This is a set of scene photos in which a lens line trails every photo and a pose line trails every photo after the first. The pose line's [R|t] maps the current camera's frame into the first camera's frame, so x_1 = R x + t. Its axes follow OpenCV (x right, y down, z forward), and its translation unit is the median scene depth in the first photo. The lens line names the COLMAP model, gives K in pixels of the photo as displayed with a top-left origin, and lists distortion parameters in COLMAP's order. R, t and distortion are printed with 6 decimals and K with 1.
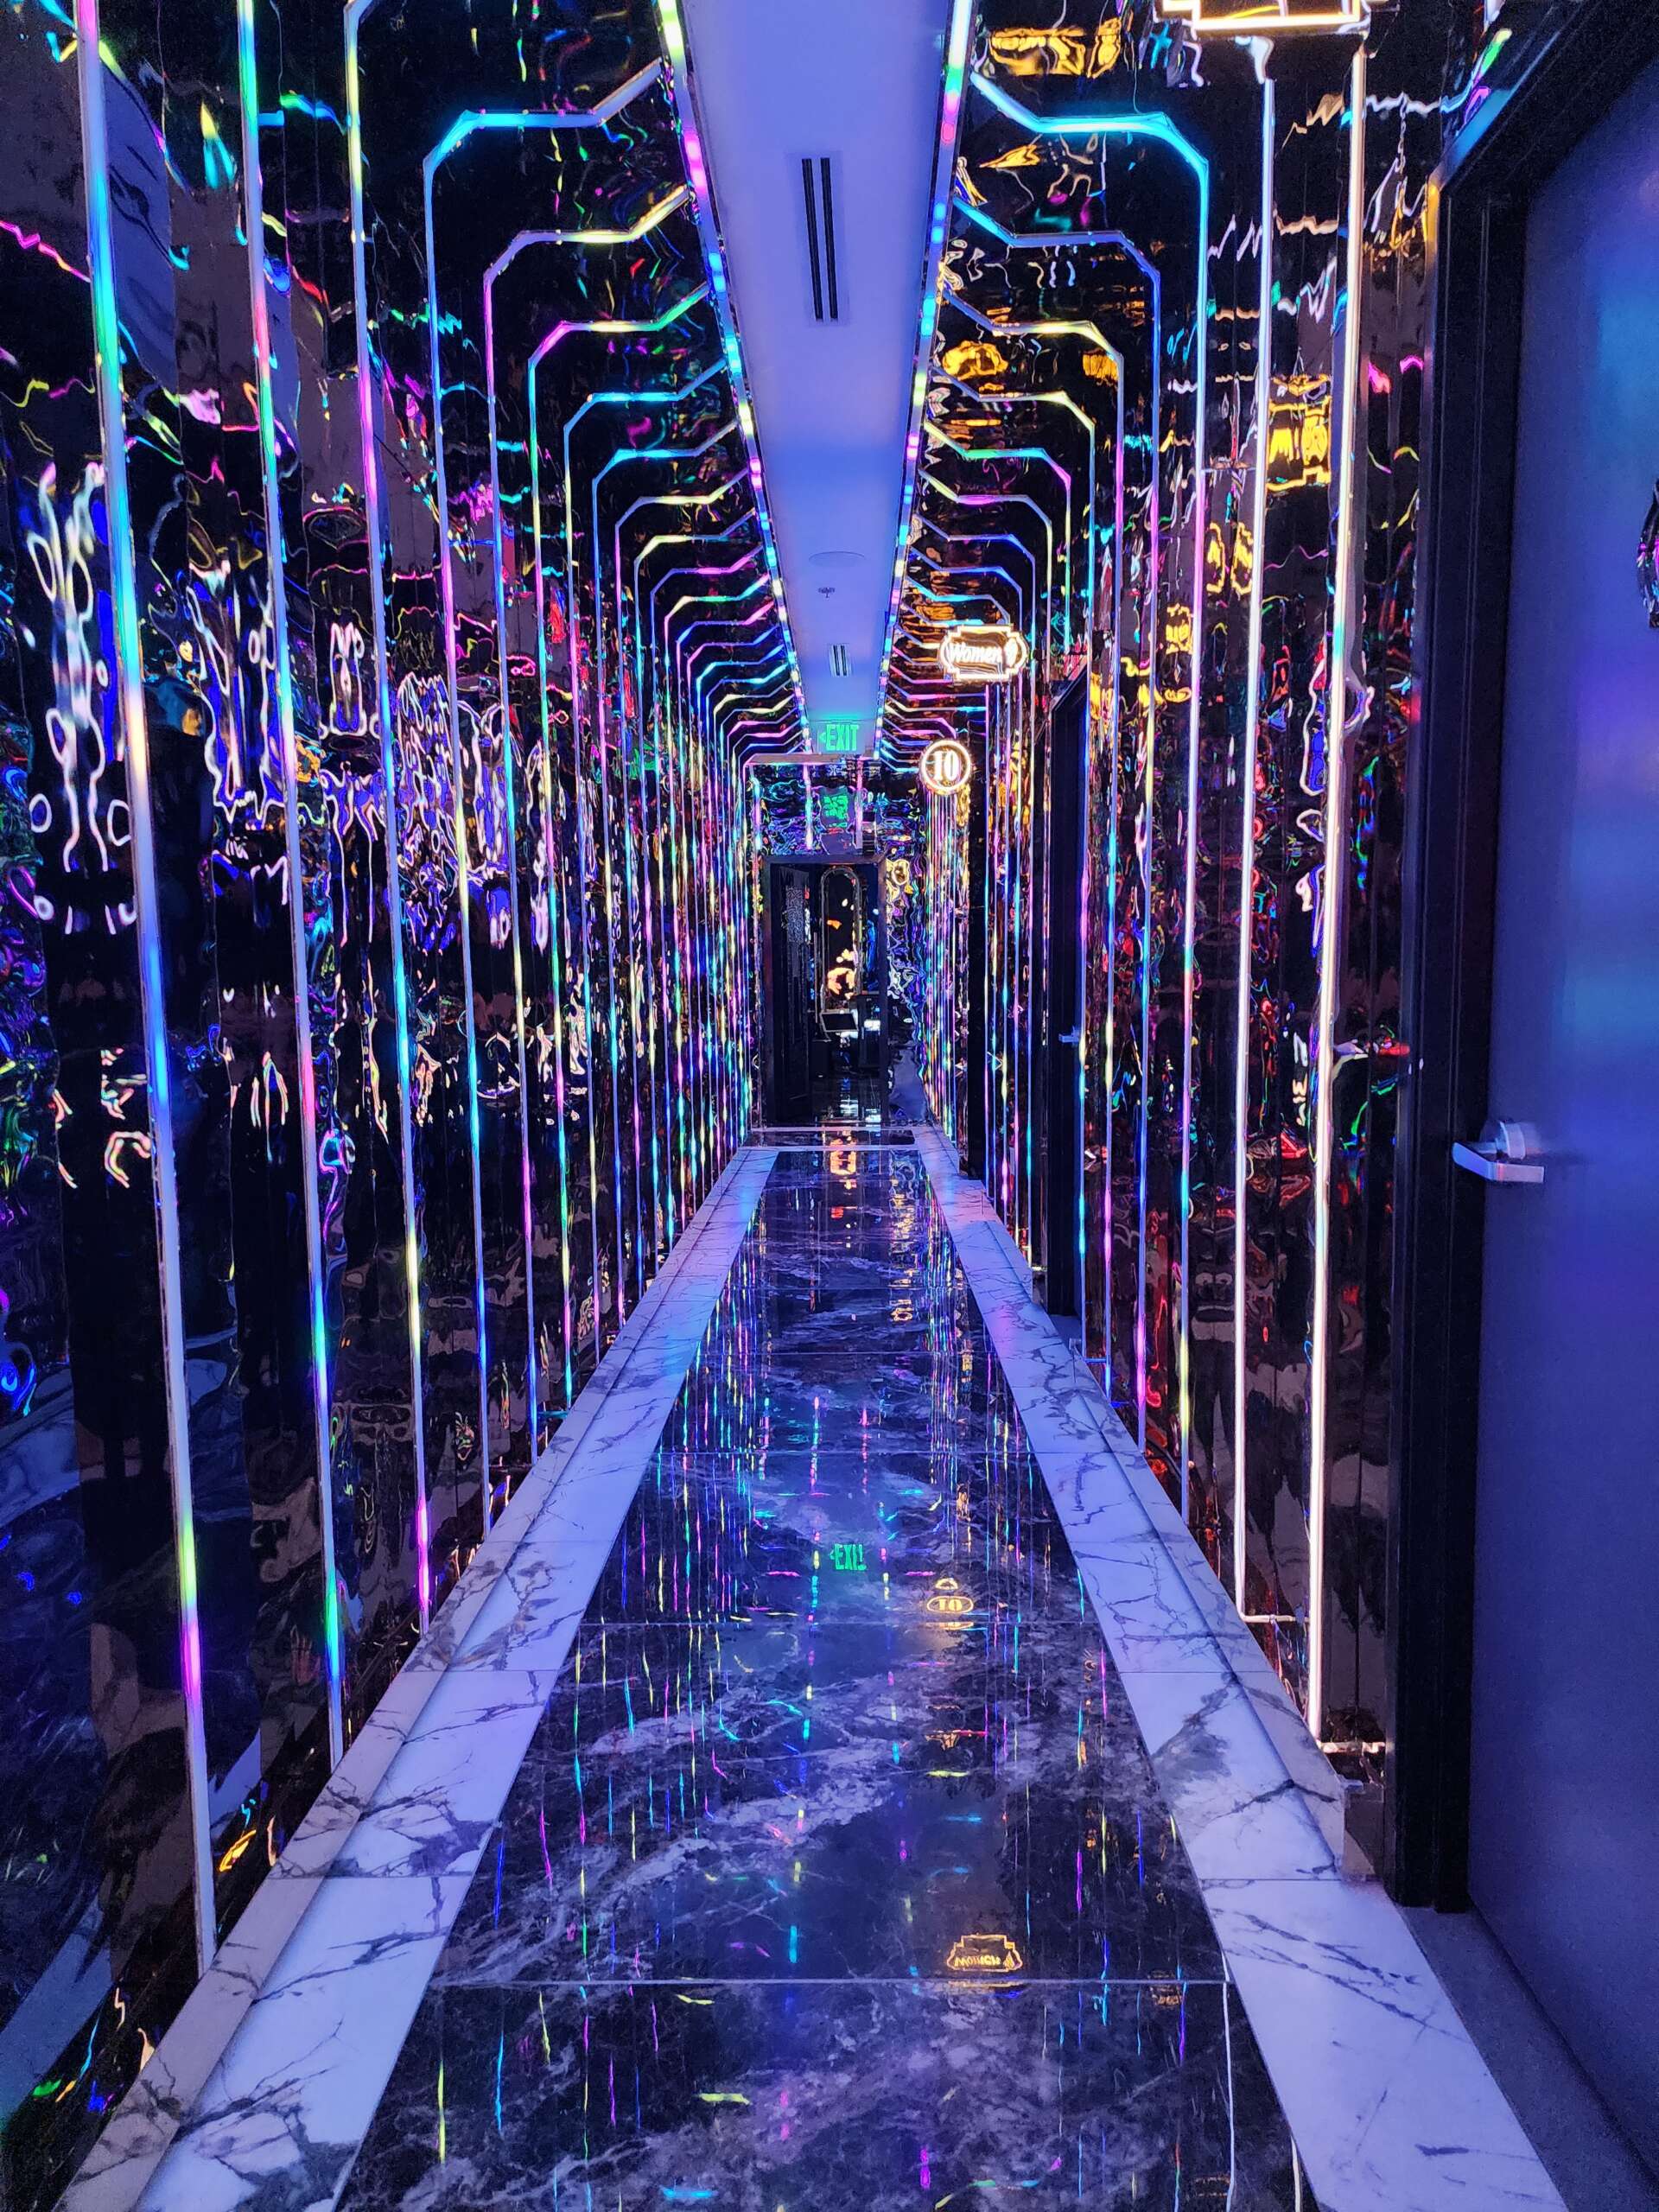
lens RADIAL K [[1463.5, 0, 848.4], [0, 1463.5, 1107.8], [0, 0, 1]] dist [0.063269, -0.038422]
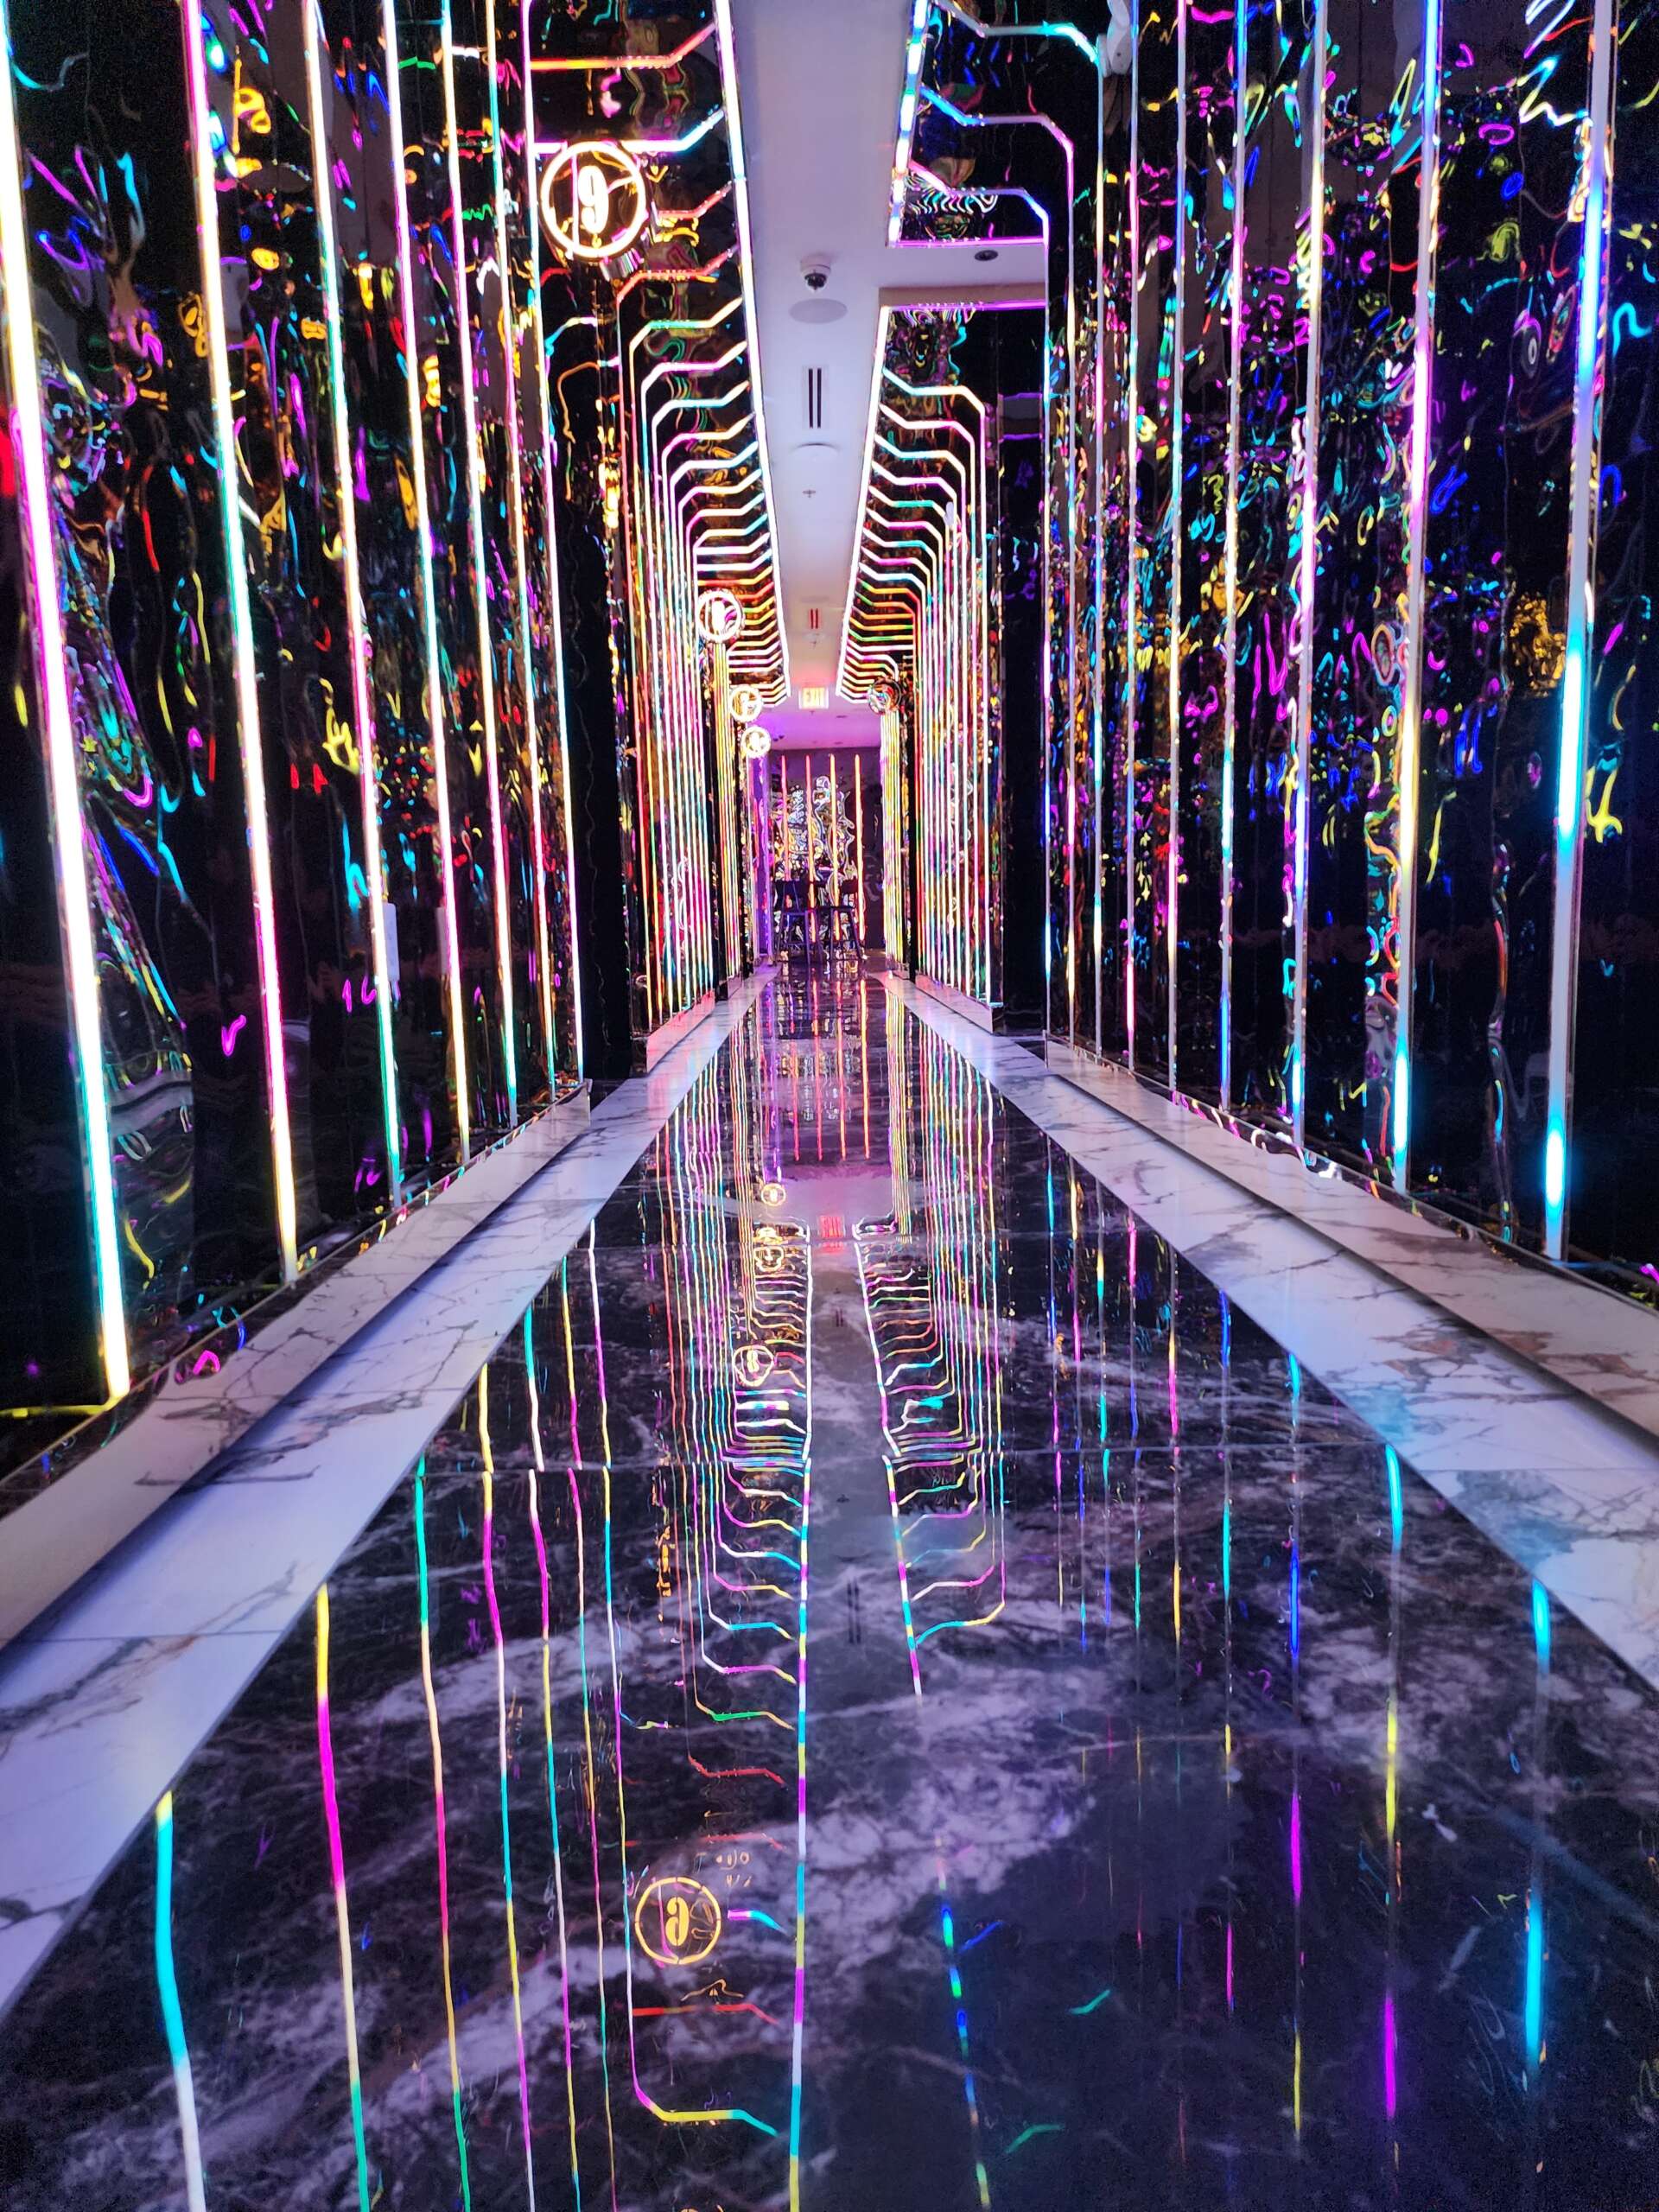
lens RADIAL K [[1463.5, 0, 809.5], [0, 1463.5, 1116.6], [0, 0, 1]] dist [0.063269, -0.038422]
pose [[0.999516, -0.030995, 0.002707, -0.033832], [0.030838, 0.998466, 0.045988, 0.203896], [-0.004128, -0.045882, 0.998938, 0.482510]]
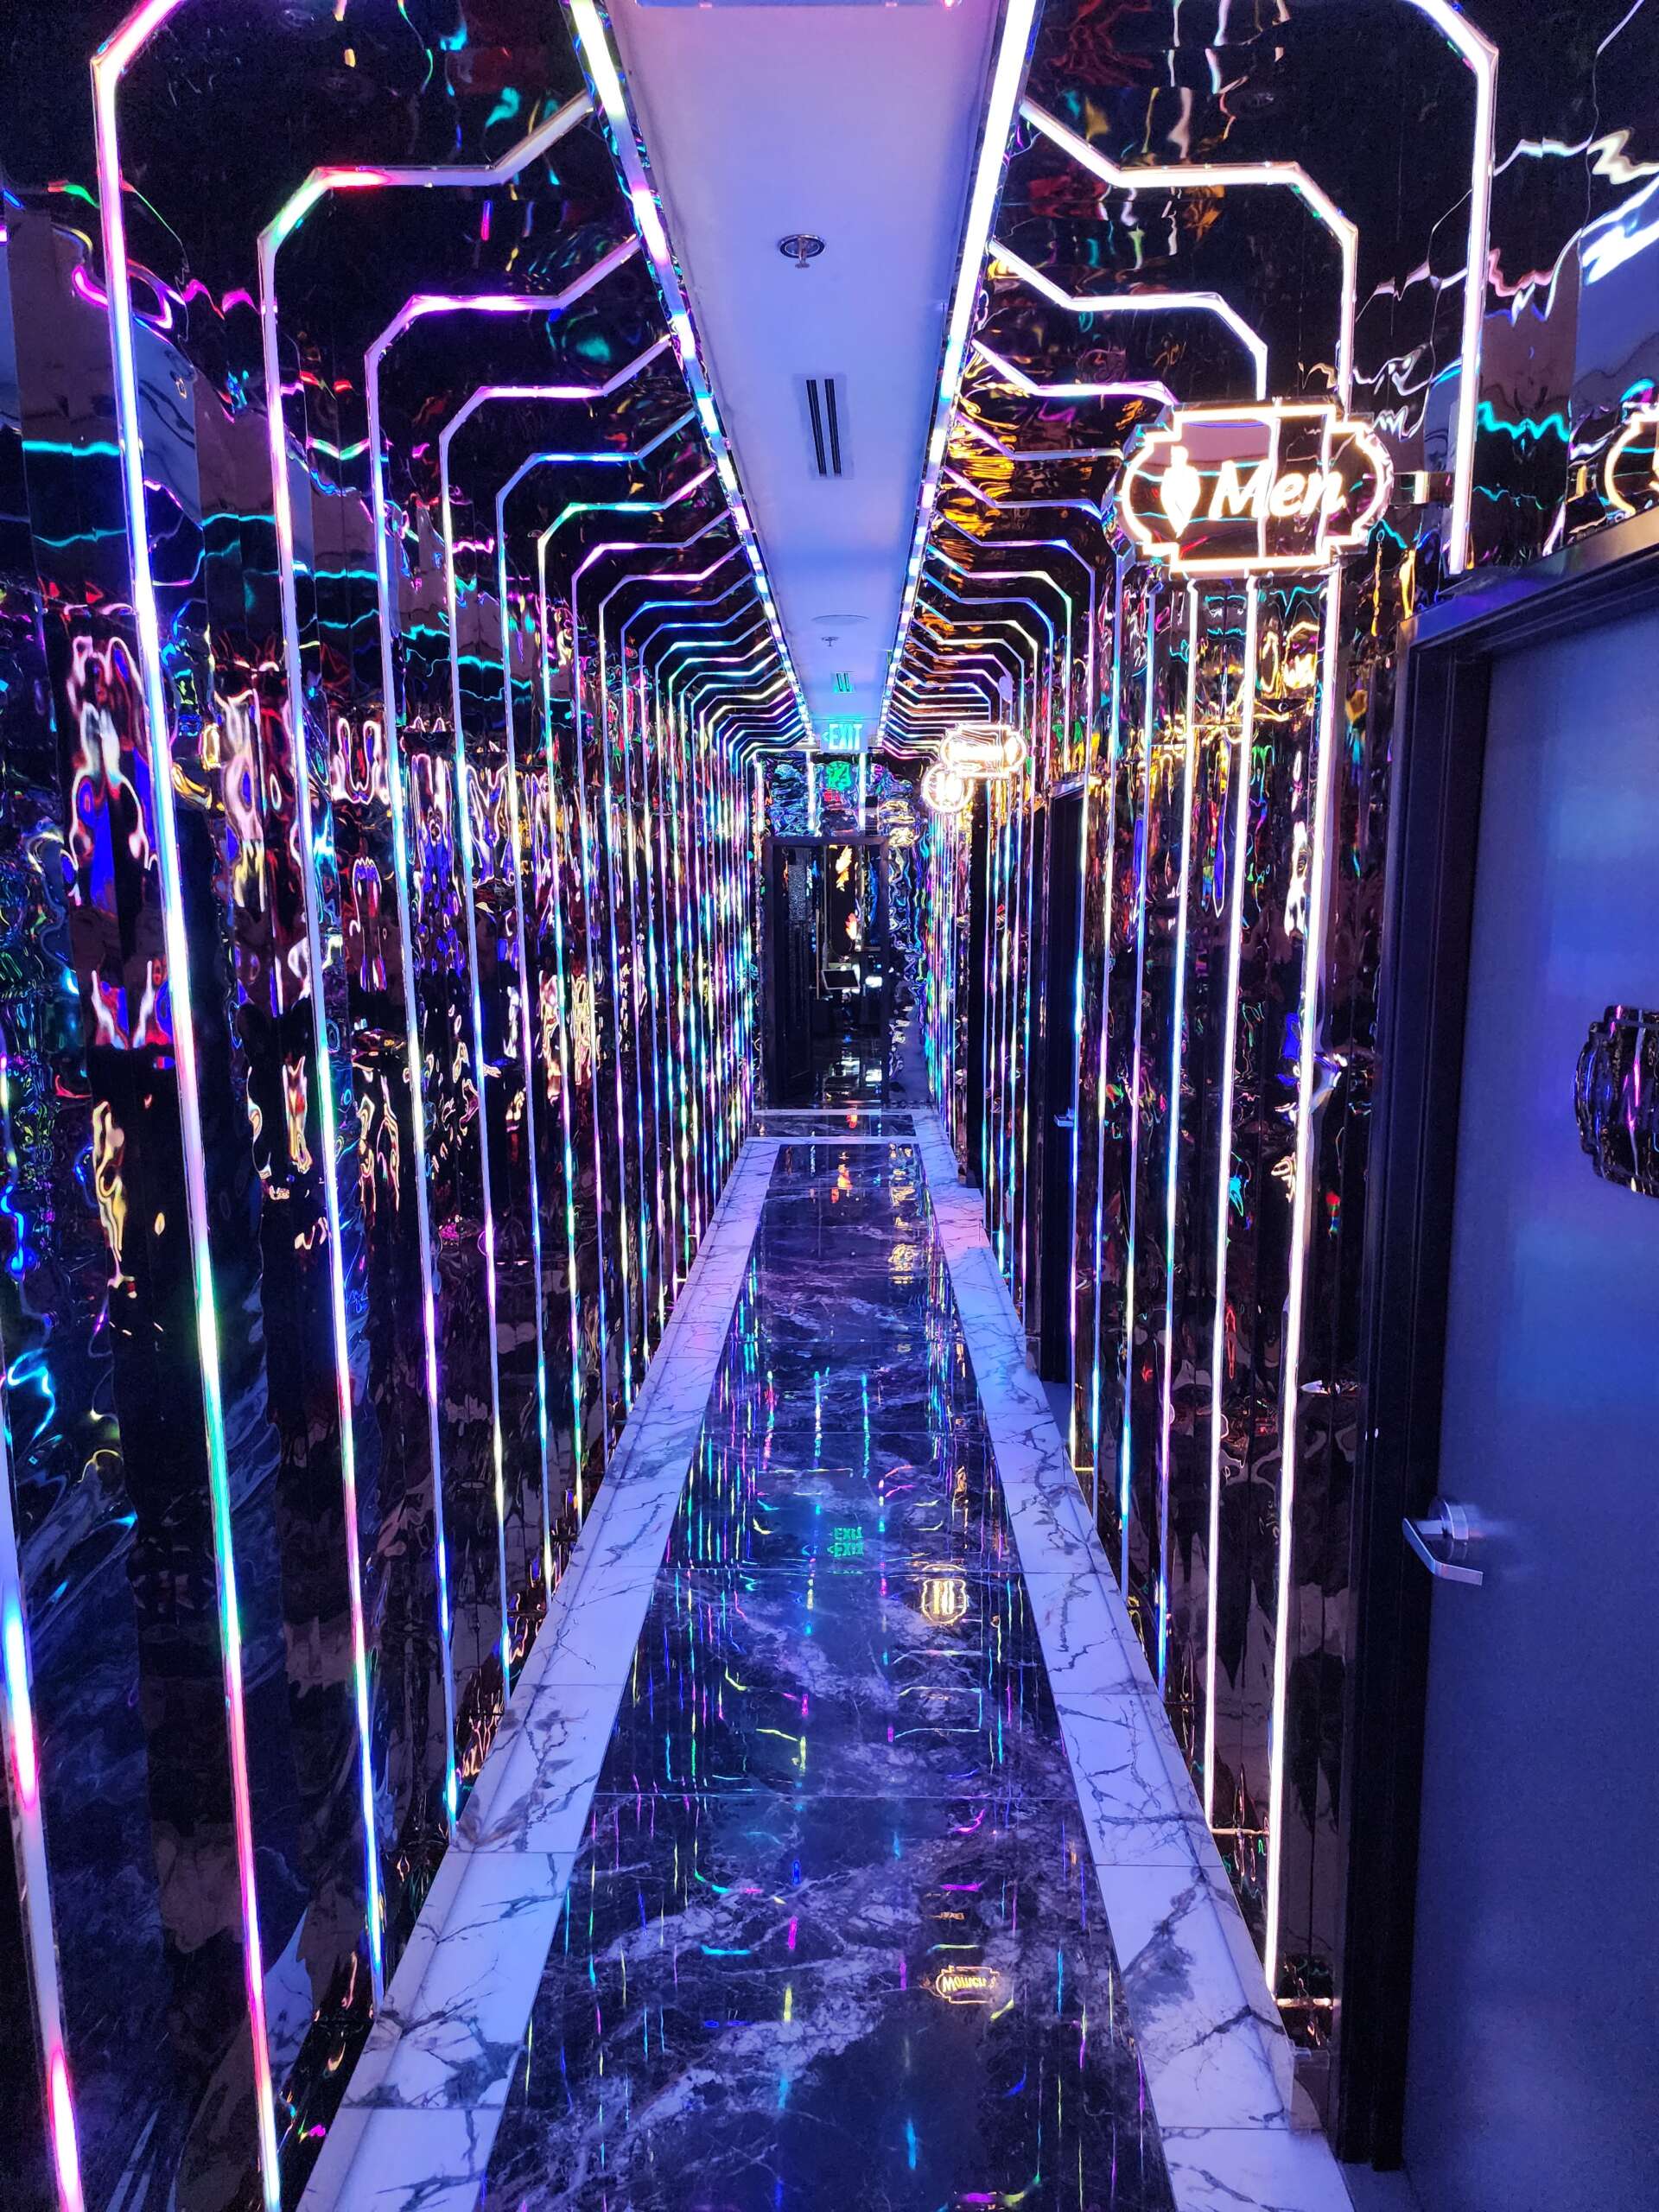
lens RADIAL K [[1463.5, 0, 829.3], [0, 1463.5, 1114.6], [0, 0, 1]] dist [0.063269, -0.038422]
pose [[0.999887, 0.005749, -0.013891, 0.001436], [-0.004885, 0.998096, 0.061489, -0.214601], [0.014218, -0.061414, 0.998011, -0.045228]]
